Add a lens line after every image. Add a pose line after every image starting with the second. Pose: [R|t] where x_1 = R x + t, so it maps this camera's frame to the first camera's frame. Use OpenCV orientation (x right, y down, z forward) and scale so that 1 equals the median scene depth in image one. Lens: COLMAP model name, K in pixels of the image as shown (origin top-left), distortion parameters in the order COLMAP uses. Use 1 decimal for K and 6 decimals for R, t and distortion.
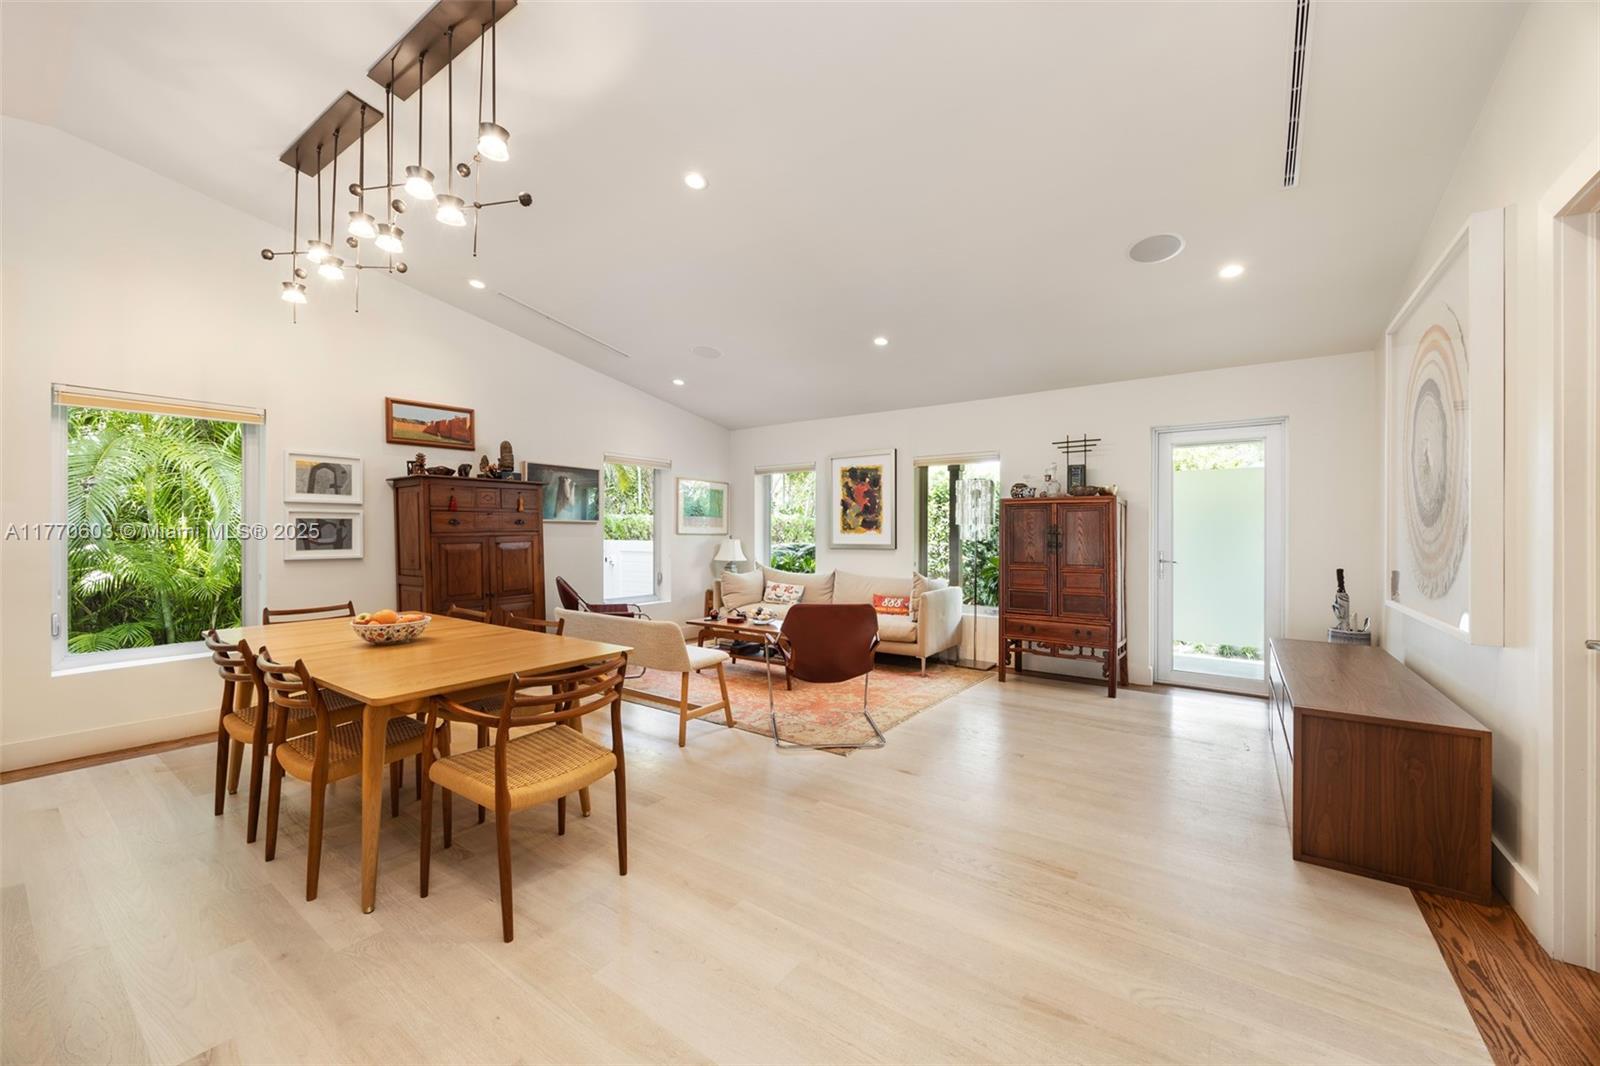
lens RADIAL K [[637.2, 0, 800.0], [0, 637.2, 533.0], [0, 0, 1]] dist [0.000661, 0.000038]
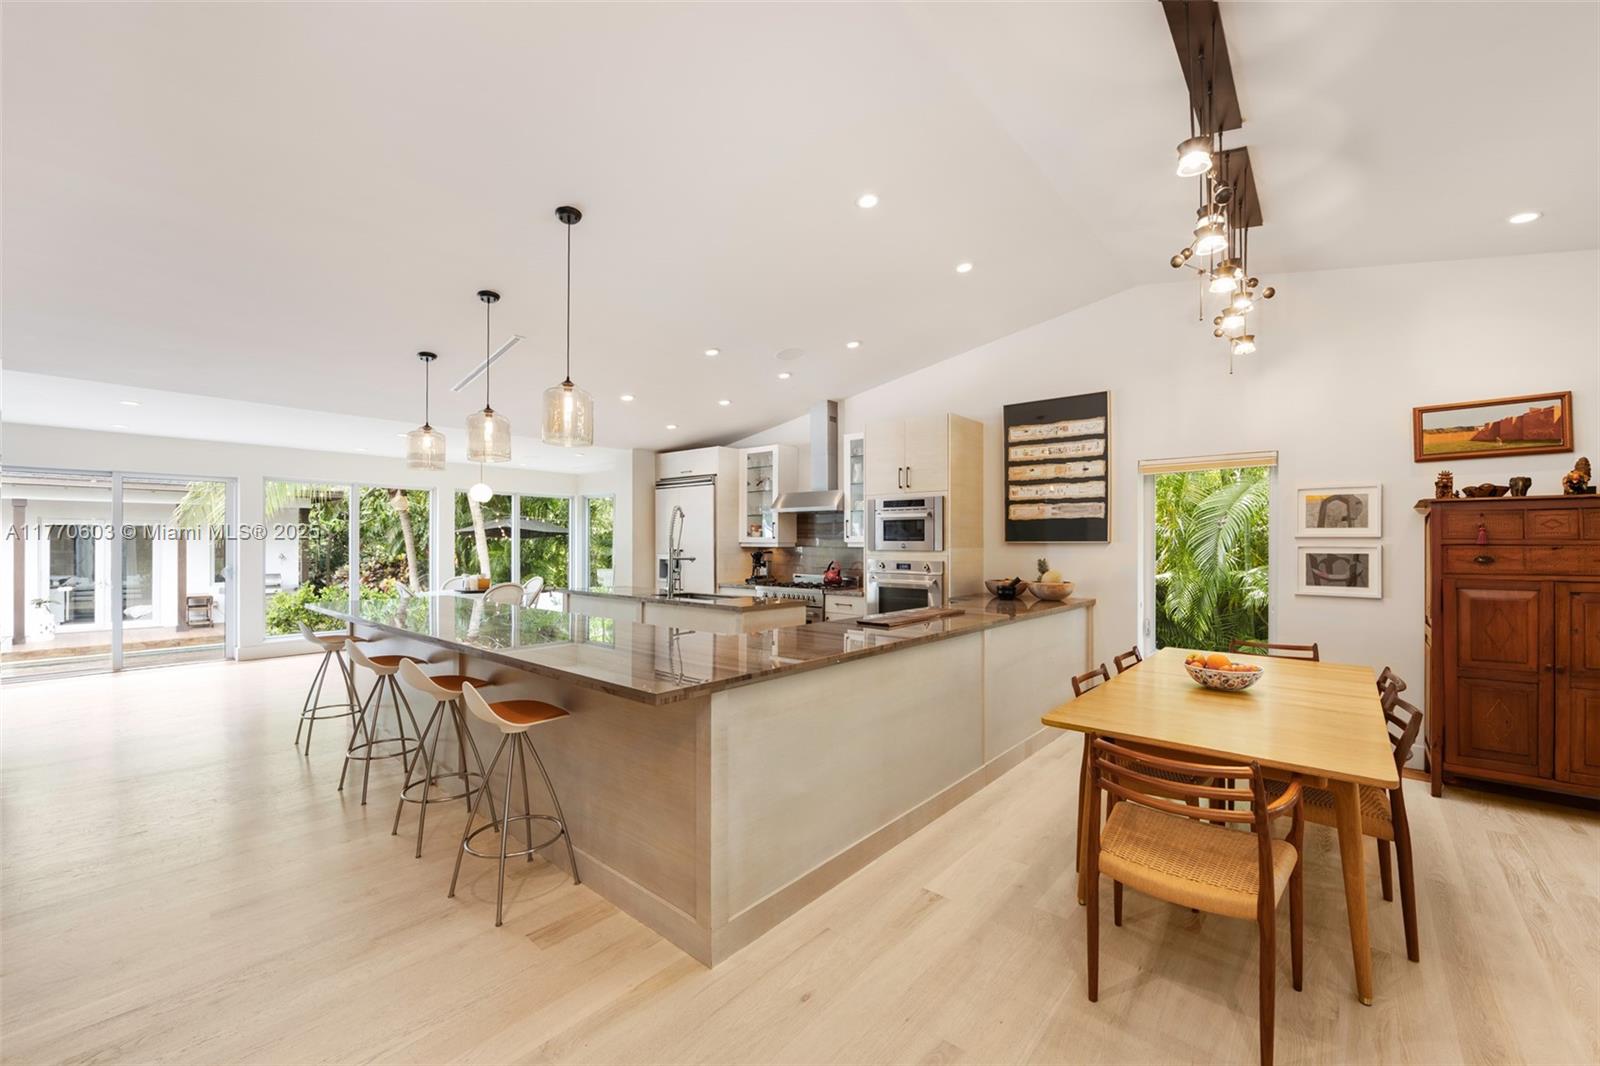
lens RADIAL K [[630.5, 0, 792.2], [0, 630.5, 535.8], [0, 0, 1]] dist [0.001114, -0.000083]
pose [[-0.100945, -0.016378, -0.994757, 0.261235], [-0.006803, 0.999852, -0.015772, -0.028135], [0.994869, 0.005175, -0.101041, 0.284428]]
